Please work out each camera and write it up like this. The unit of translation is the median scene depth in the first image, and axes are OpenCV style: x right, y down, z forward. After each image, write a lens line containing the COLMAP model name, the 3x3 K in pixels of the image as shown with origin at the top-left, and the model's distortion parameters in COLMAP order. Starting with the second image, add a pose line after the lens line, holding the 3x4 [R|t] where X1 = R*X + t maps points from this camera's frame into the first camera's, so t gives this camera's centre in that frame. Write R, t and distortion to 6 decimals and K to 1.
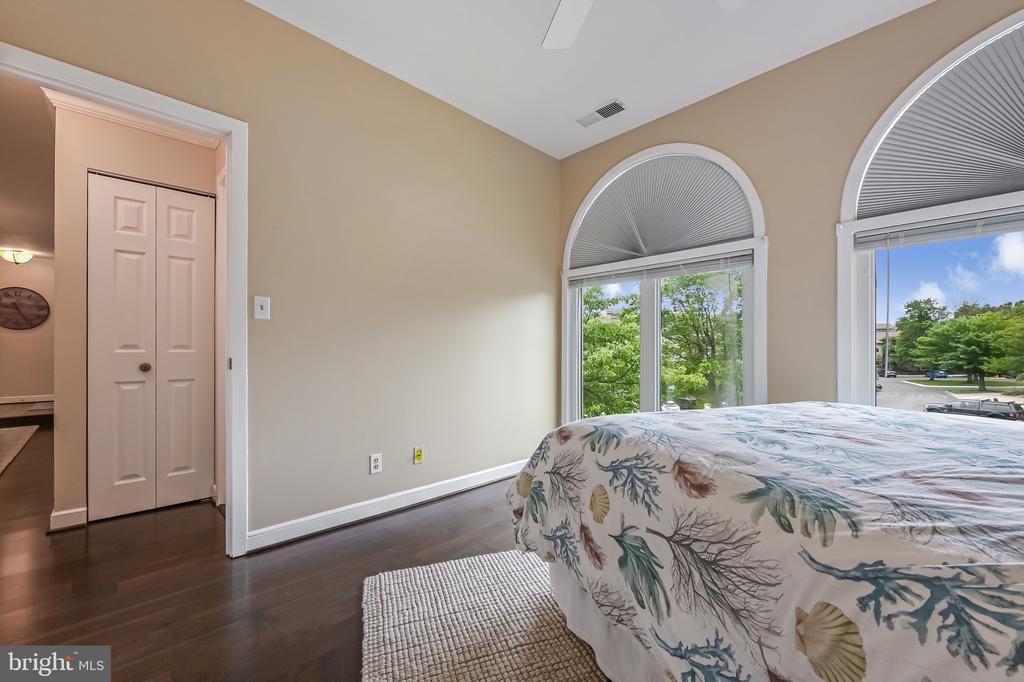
lens RADIAL K [[407.0, 0, 508.7], [0, 407.0, 347.7], [0, 0, 1]] dist [-0.012749, 0.000270]
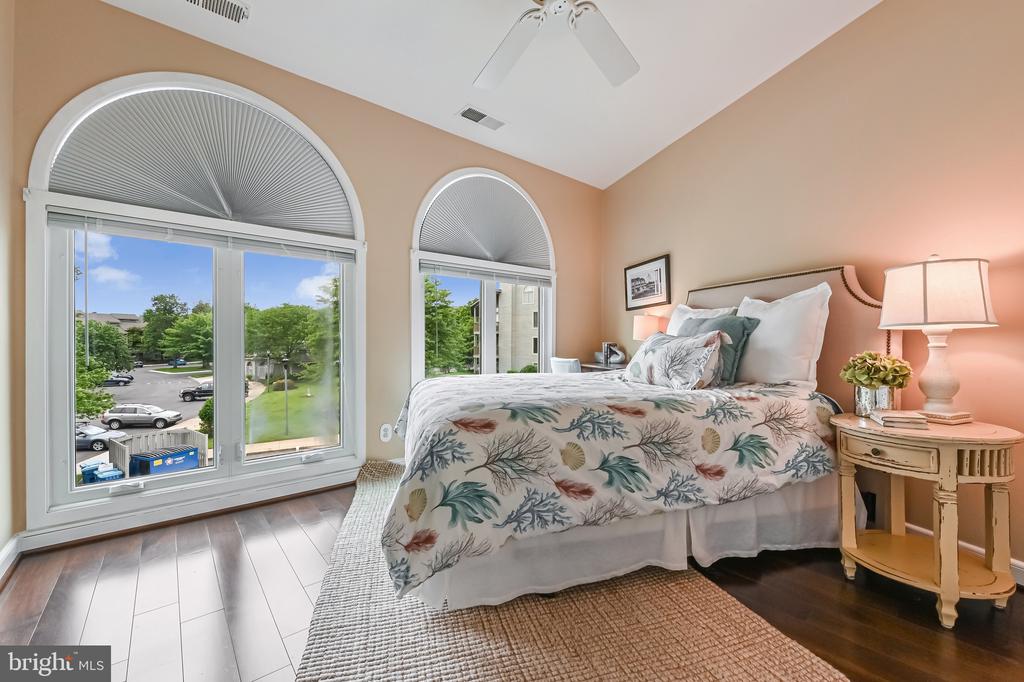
lens RADIAL K [[407.0, 0, 508.7], [0, 407.0, 347.7], [0, 0, 1]] dist [-0.012749, 0.000270]
pose [[0.067343, -0.016977, 0.997585, -1.045904], [-0.006002, 0.999830, 0.017420, 0.011544], [-0.997712, -0.007160, 0.067229, 1.070861]]
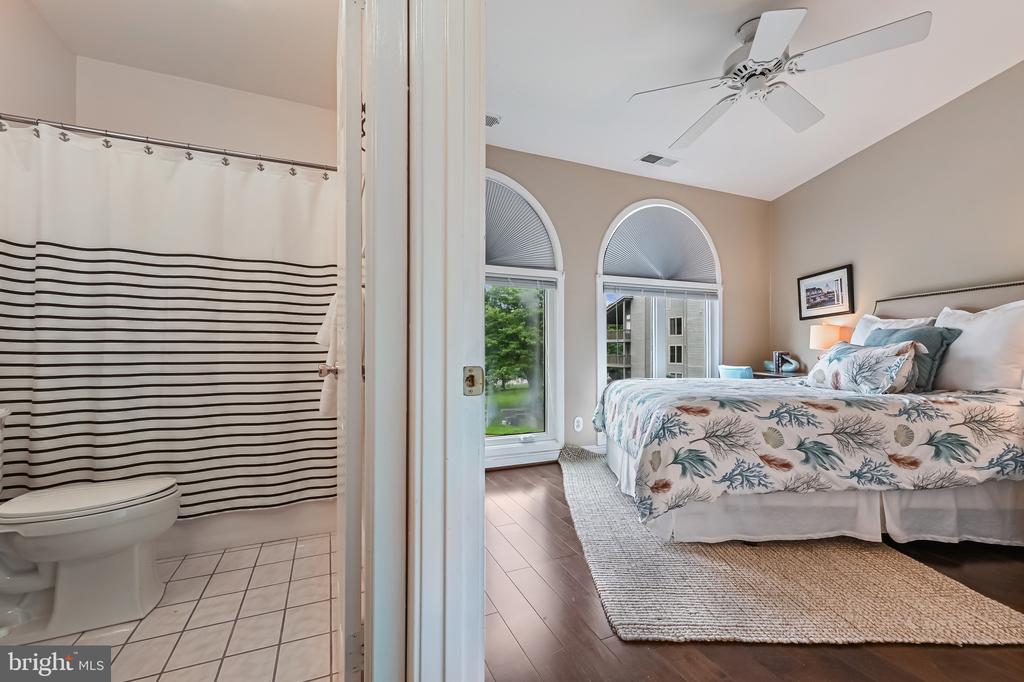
lens RADIAL K [[414.4, 0, 506.5], [0, 414.4, 345.5], [0, 0, 1]] dist [0.000537, -0.000264]
pose [[0.365622, 0.008127, 0.930728, -1.762896], [-0.006445, 0.999960, -0.006200, 0.008609], [-0.930741, -0.003732, 0.365660, 1.352606]]
